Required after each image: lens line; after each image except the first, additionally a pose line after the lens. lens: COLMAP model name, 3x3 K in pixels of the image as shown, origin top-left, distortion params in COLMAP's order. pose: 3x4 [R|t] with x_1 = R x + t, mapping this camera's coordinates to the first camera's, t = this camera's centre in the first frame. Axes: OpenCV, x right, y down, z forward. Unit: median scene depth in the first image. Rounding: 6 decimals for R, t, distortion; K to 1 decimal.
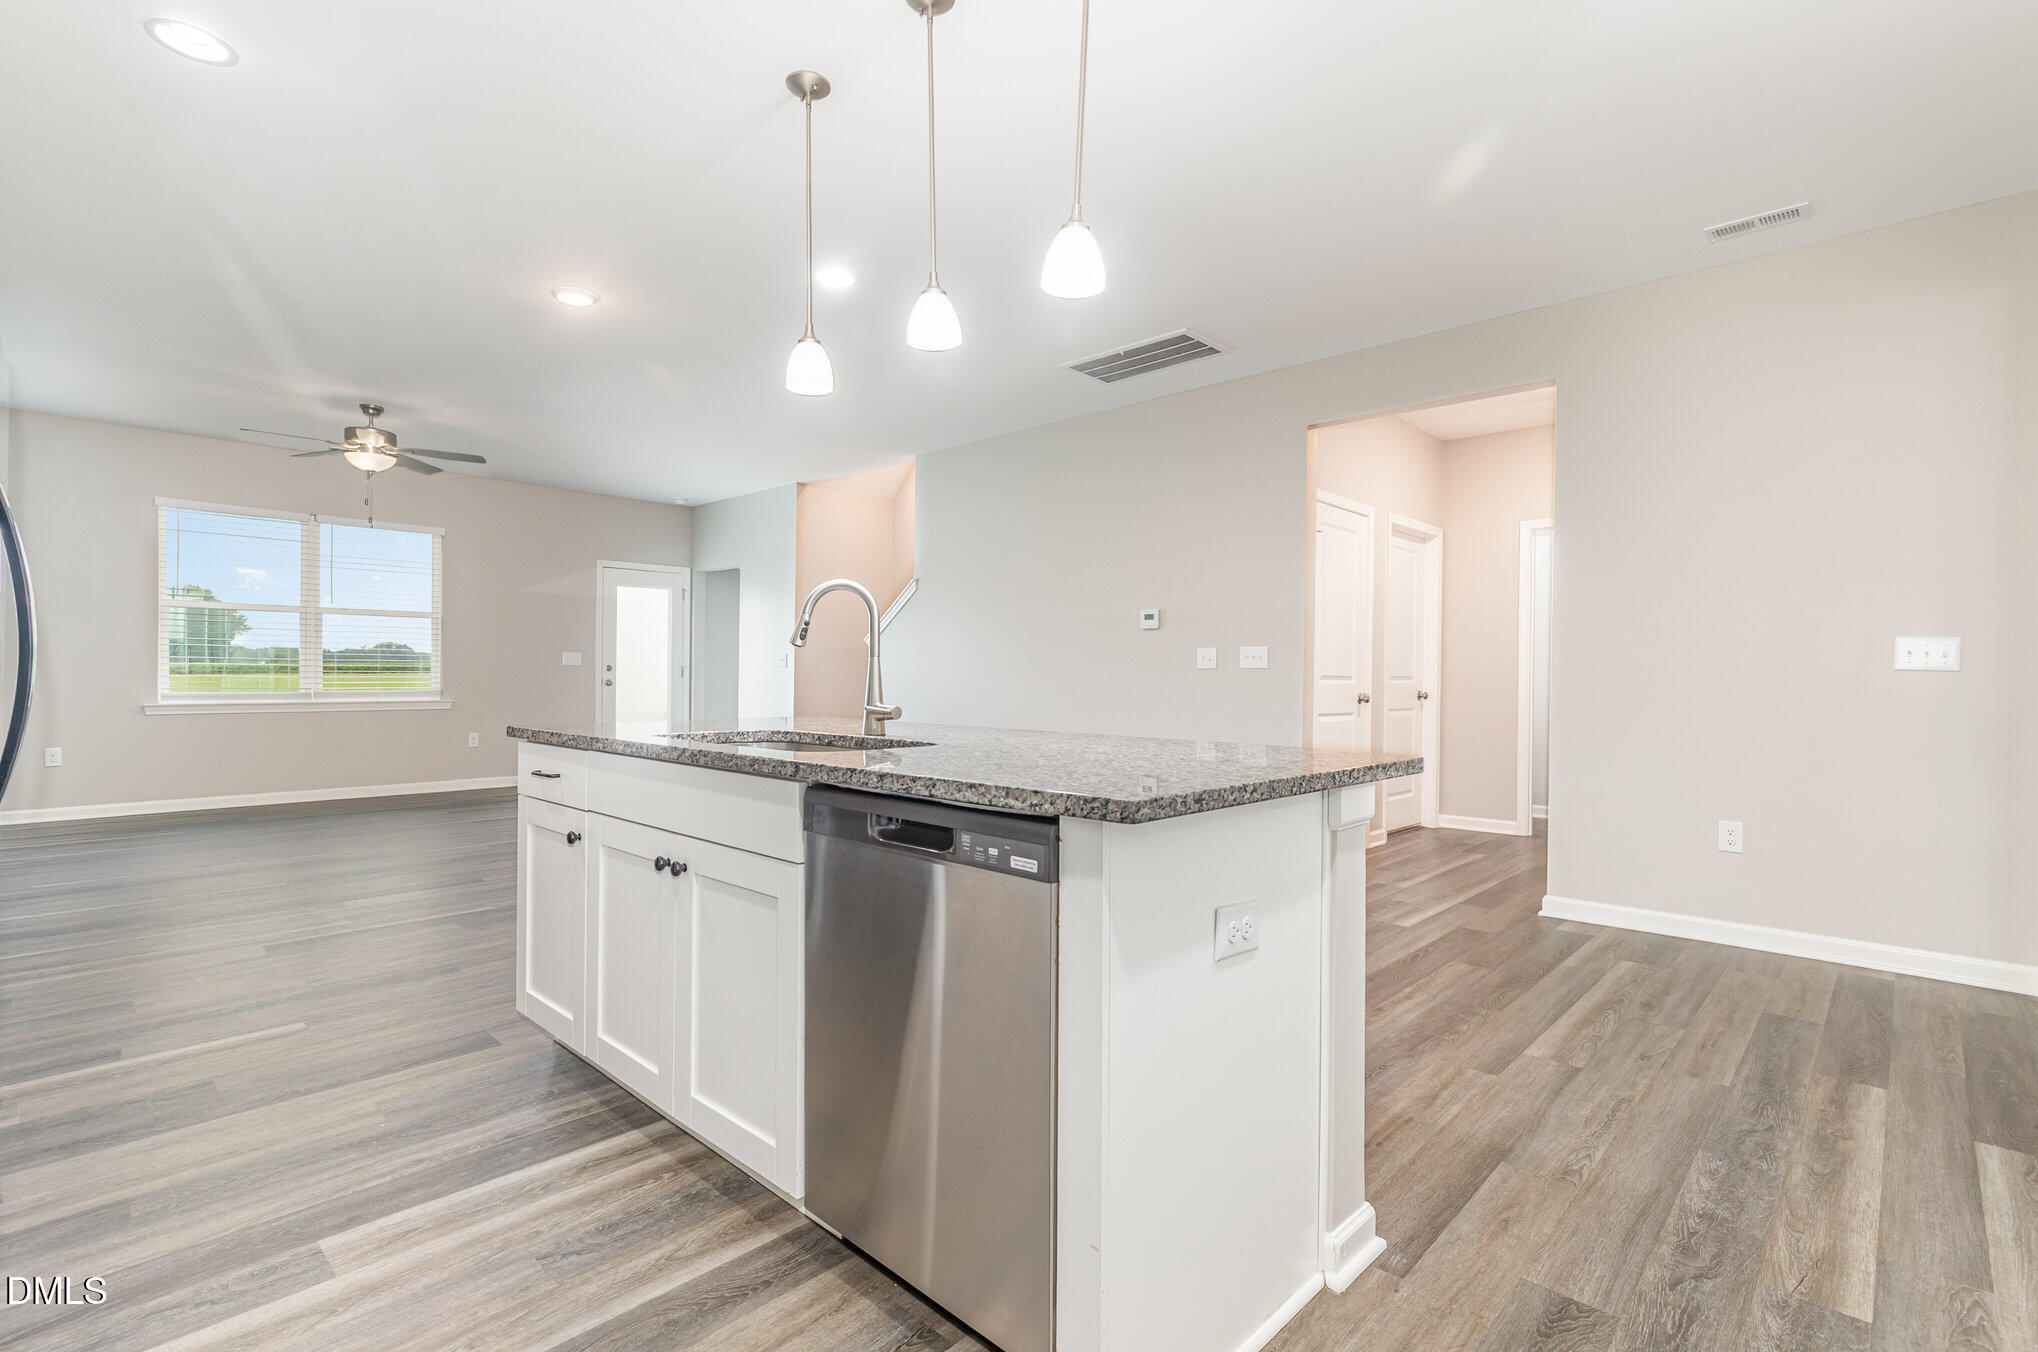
lens RADIAL K [[934.4, 0, 1025.5], [0, 934.4, 682.6], [0, 0, 1]] dist [0.010836, -0.001324]
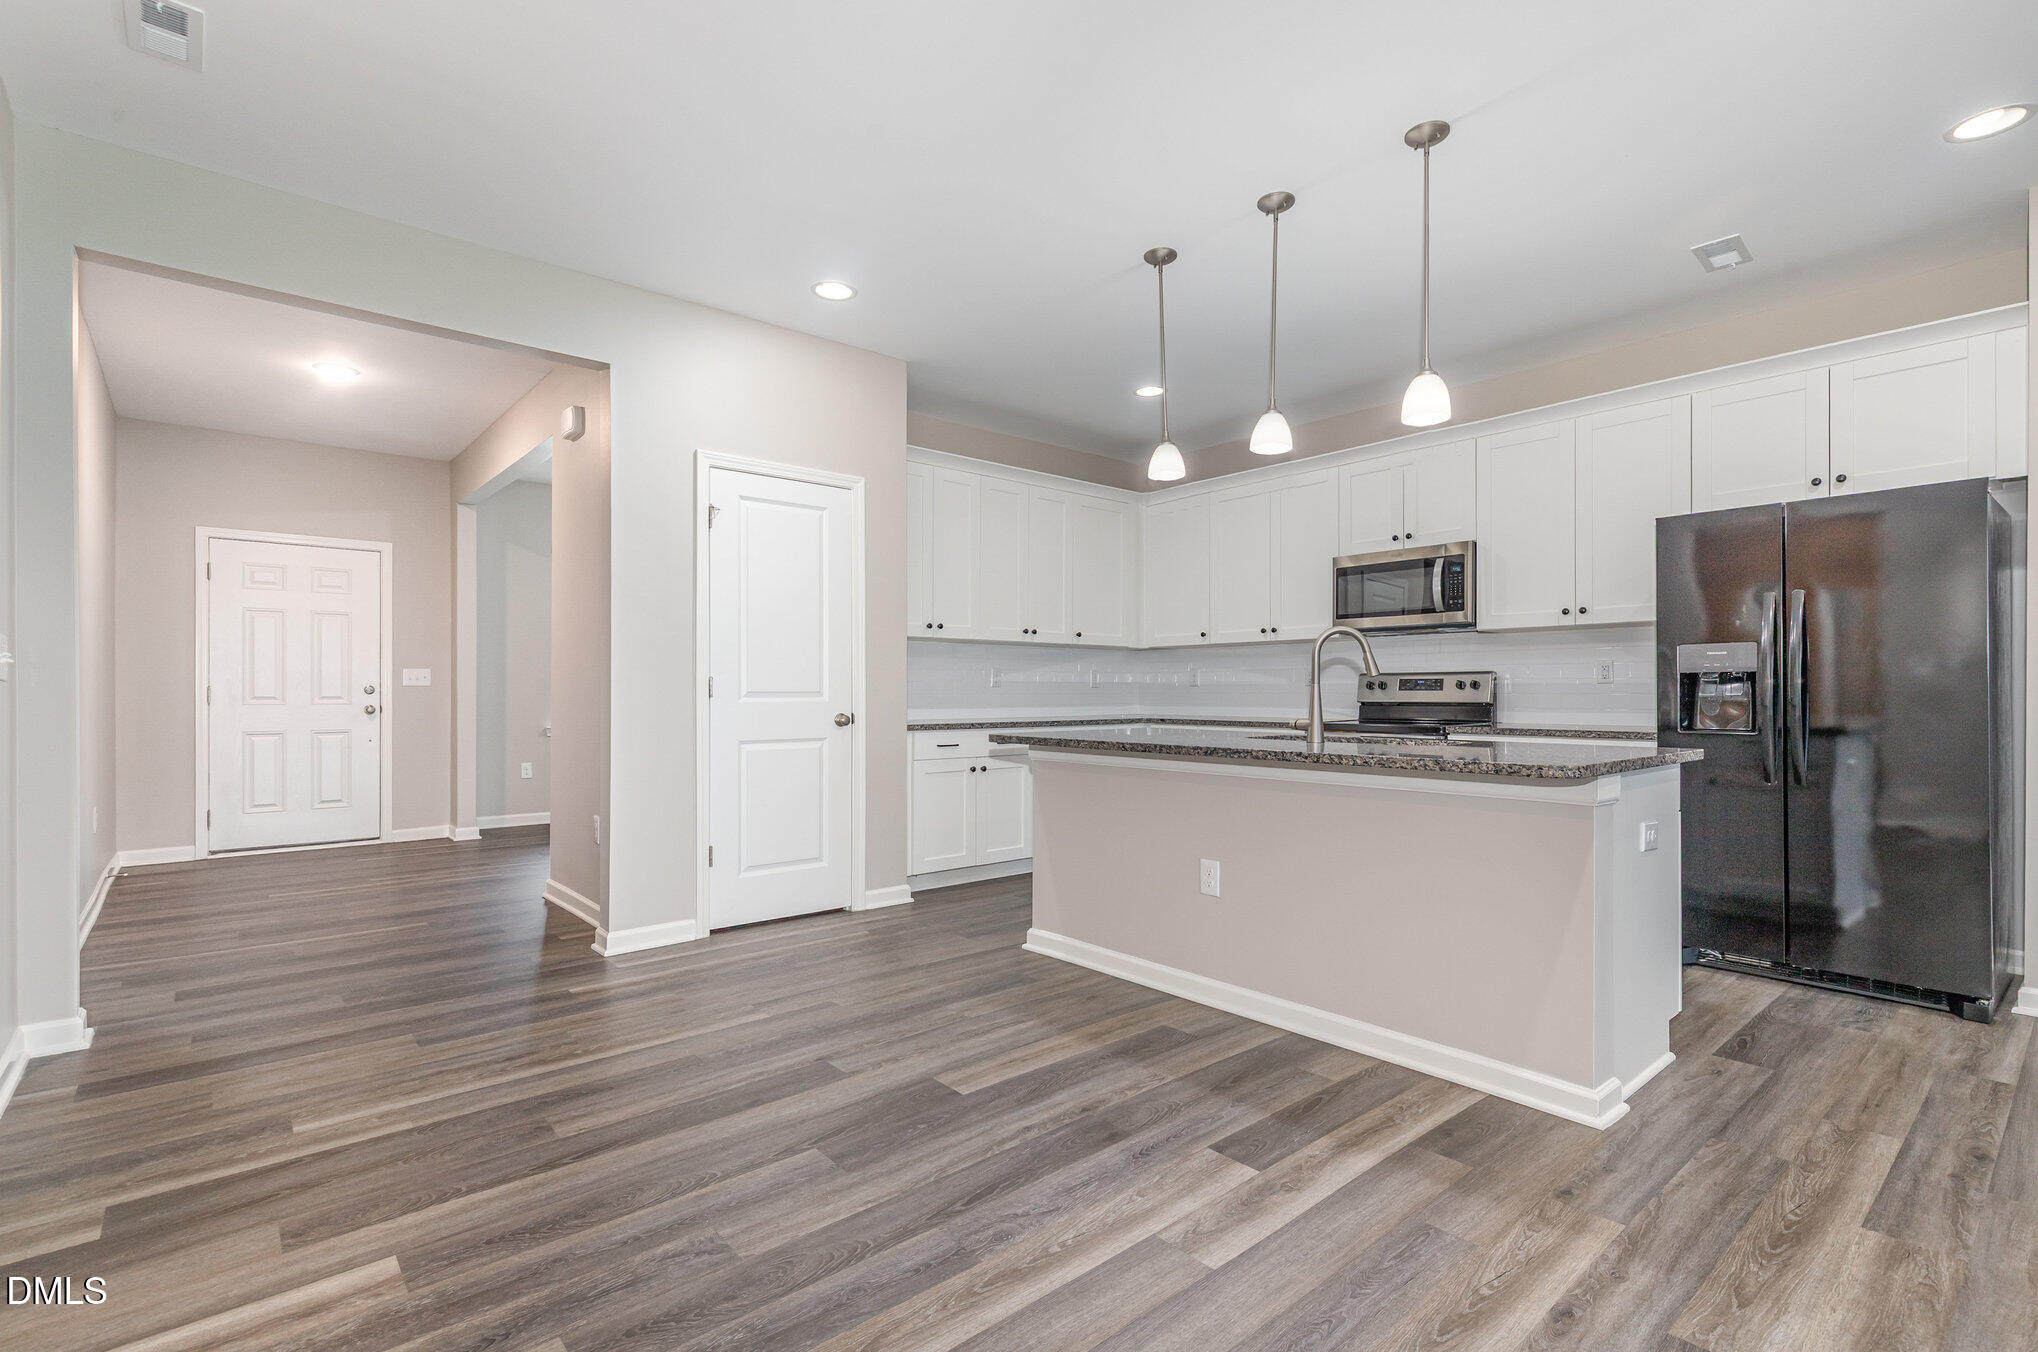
lens RADIAL K [[934.4, 0, 1017.2], [0, 934.4, 687.4], [0, 0, 1]] dist [0.010836, -0.001324]
pose [[-0.994371, -0.009113, 0.105563, 0.141992], [-0.008563, 0.999947, 0.005660, -0.028491], [-0.105609, 0.004724, -0.994397, 2.769184]]
